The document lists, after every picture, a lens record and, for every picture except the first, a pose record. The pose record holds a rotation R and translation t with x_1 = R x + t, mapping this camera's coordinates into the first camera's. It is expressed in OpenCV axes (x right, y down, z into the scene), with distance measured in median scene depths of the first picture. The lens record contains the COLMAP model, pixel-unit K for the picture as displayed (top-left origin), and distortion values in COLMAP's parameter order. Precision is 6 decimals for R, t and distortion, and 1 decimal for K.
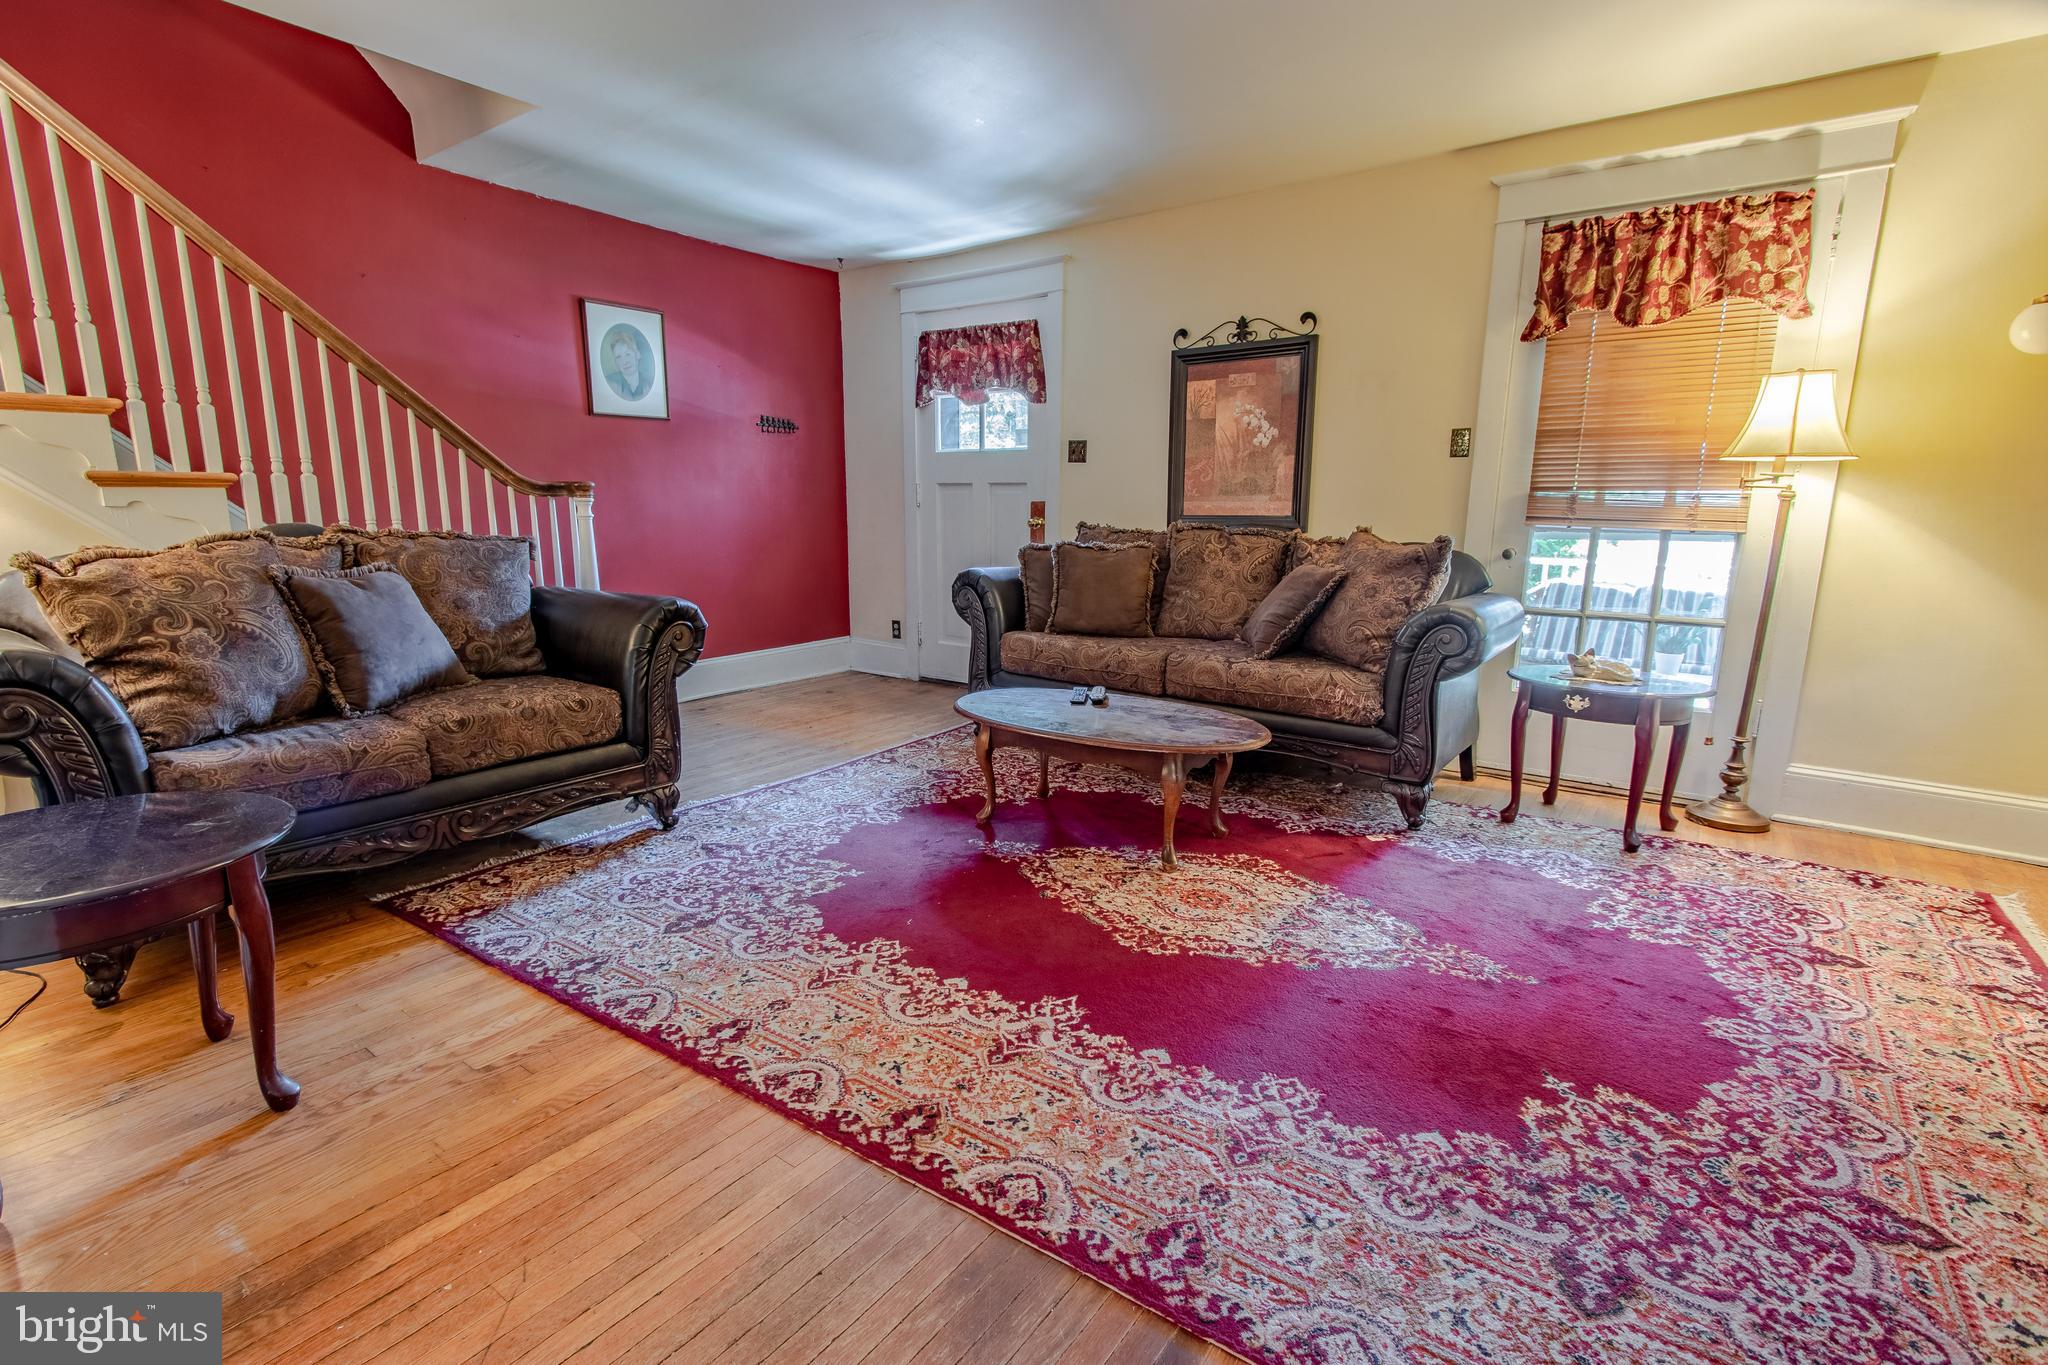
lens RADIAL K [[937.3, 0, 1010.8], [0, 937.3, 681.2], [0, 0, 1]] dist [0.011438, -0.005658]
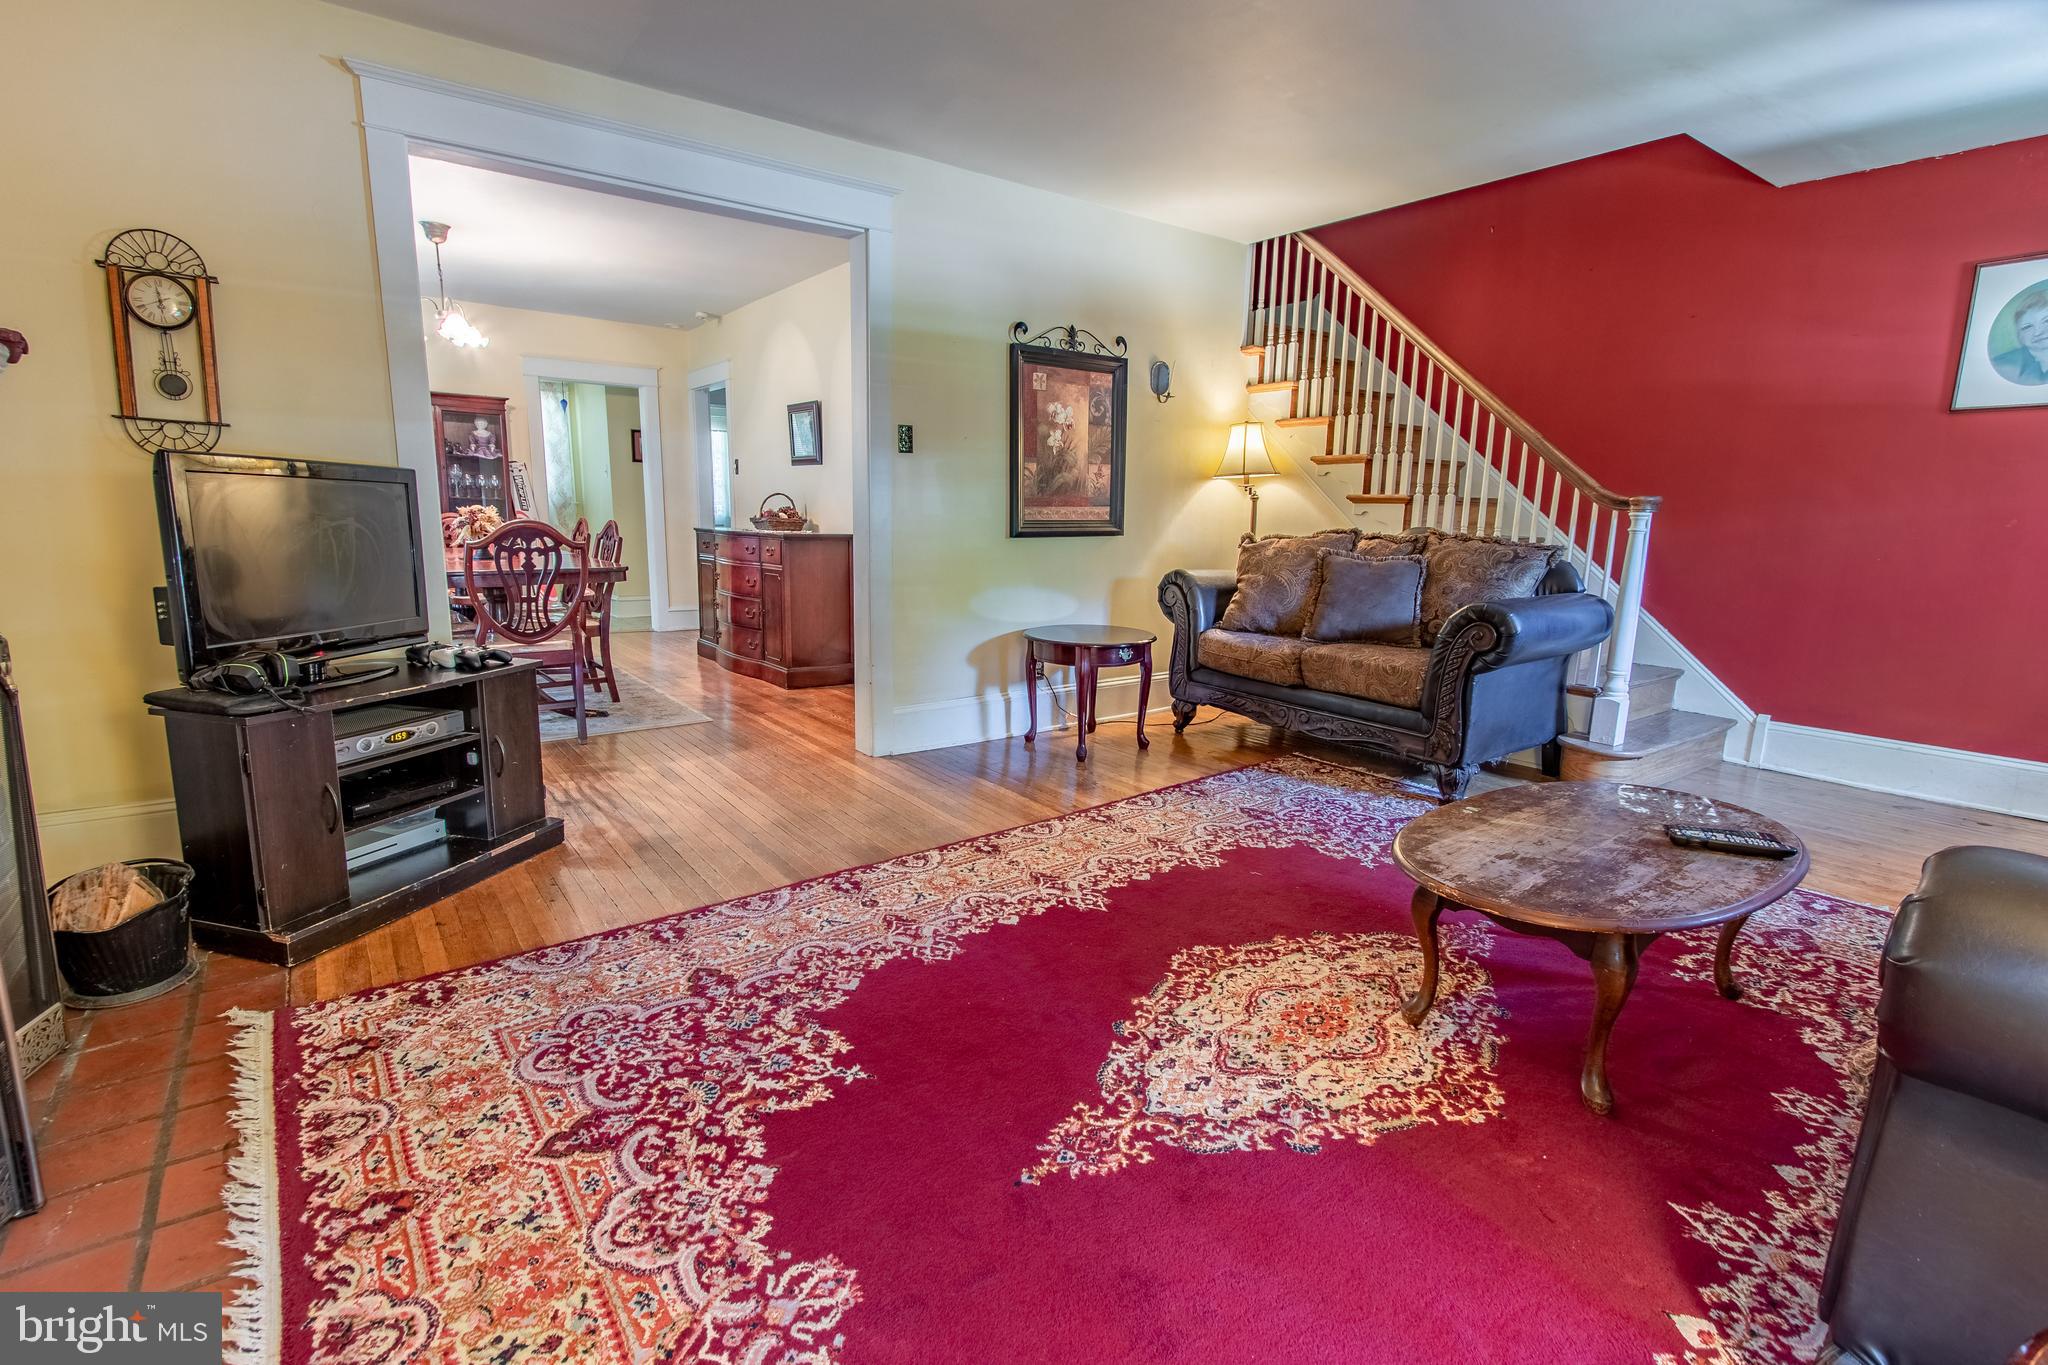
lens RADIAL K [[945.3, 0, 1012.1], [0, 945.3, 684.1], [0, 0, 1]] dist [0.009598, -0.003586]
pose [[-0.288376, 0.168808, -0.942520, 1.324010], [-0.202160, 0.951414, 0.232254, -0.220383], [0.935933, 0.257516, -0.240239, 1.213054]]
